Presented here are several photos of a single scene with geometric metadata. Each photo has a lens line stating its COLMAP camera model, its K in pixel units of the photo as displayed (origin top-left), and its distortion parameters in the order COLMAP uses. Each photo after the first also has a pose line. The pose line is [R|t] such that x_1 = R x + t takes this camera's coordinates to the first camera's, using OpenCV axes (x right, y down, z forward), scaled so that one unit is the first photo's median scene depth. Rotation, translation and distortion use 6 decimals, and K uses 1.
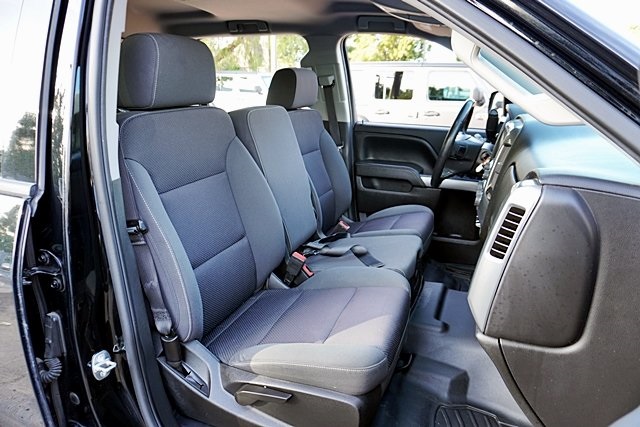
lens RADIAL K [[428.3, 0, 318.7], [0, 428.3, 214.2], [0, 0, 1]] dist [-0.048727, 0.036818]
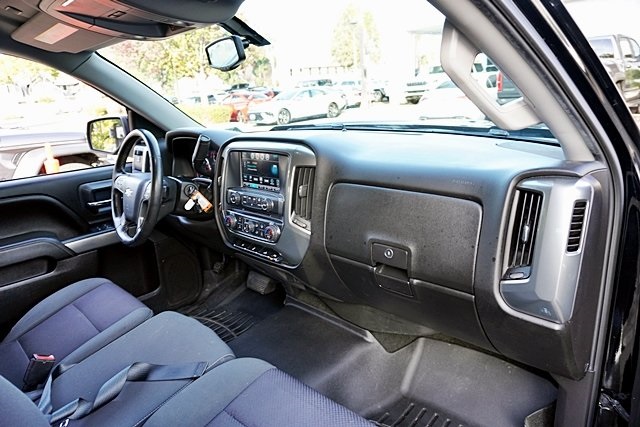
lens RADIAL K [[428.3, 0, 320.1], [0, 428.3, 215.2], [0, 0, 1]] dist [-0.048727, 0.036818]
pose [[0.388065, -0.293657, 0.873597, -0.431672], [0.335908, 0.927746, 0.162643, -0.215703], [-0.858237, 0.230332, 0.458668, 0.584395]]
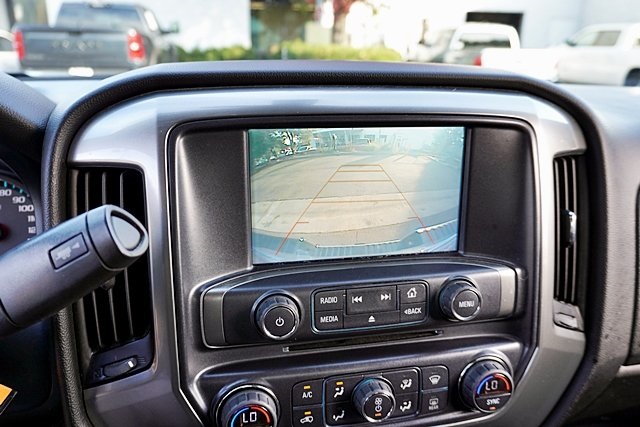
lens RADIAL K [[512.6, 0, 319.2], [0, 512.6, 218.6], [0, 0, 1]] dist [-0.004182, 0.000857]
pose [[-0.555725, -0.276118, 0.784173, 0.254860], [0.220452, 0.860527, 0.459232, -0.357077], [-0.801605, 0.428080, -0.417346, 1.410034]]
